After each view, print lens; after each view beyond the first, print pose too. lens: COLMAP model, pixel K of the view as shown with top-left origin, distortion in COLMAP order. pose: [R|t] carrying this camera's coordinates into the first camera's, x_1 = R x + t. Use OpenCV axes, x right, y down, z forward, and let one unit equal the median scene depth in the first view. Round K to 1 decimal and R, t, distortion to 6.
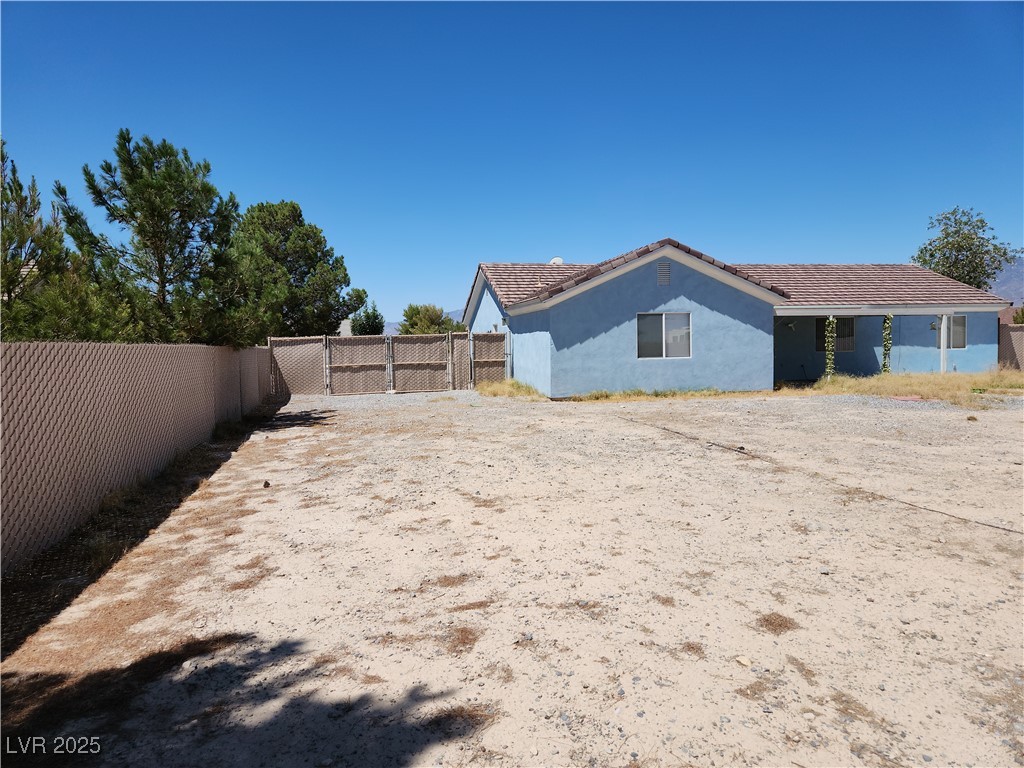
lens RADIAL K [[666.3, 0, 512.0], [0, 666.3, 384.0], [0, 0, 1]] dist [0.001447, 0.000428]
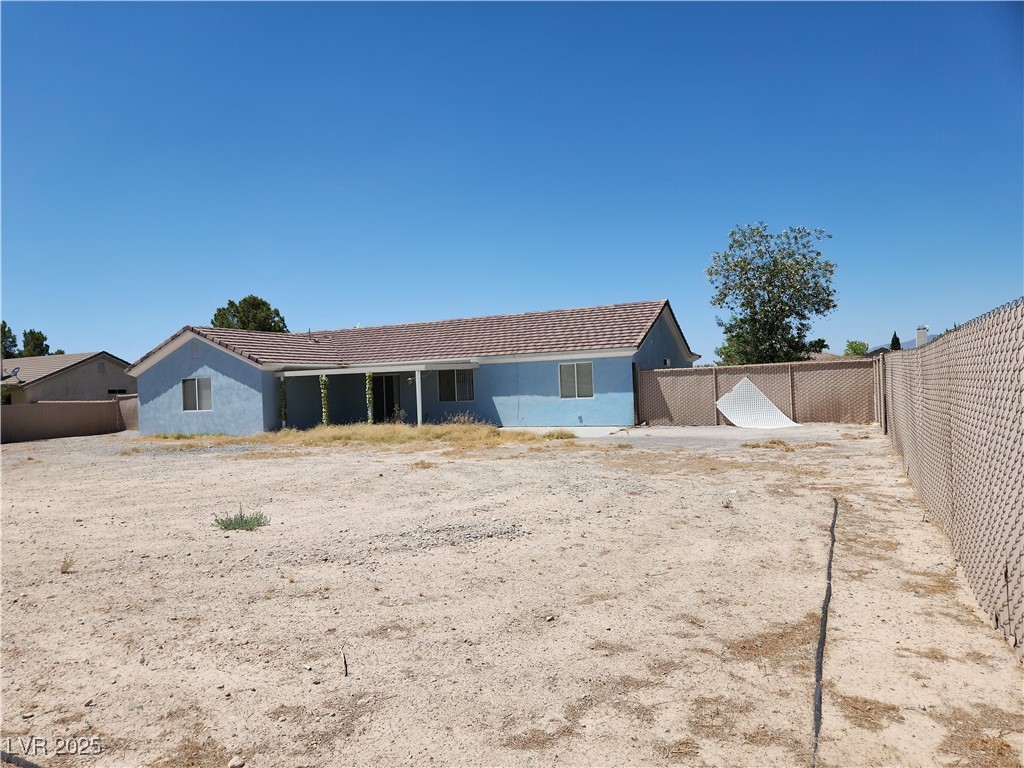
lens RADIAL K [[695.5, 0, 512.0], [0, 695.5, 384.0], [0, 0, 1]] dist [0.000627, 0.000125]
pose [[0.770455, -0.013162, -0.637358, 1.604593], [-0.013085, 0.999250, -0.036453, -0.048844], [0.637360, 0.036425, 0.769705, 0.296457]]
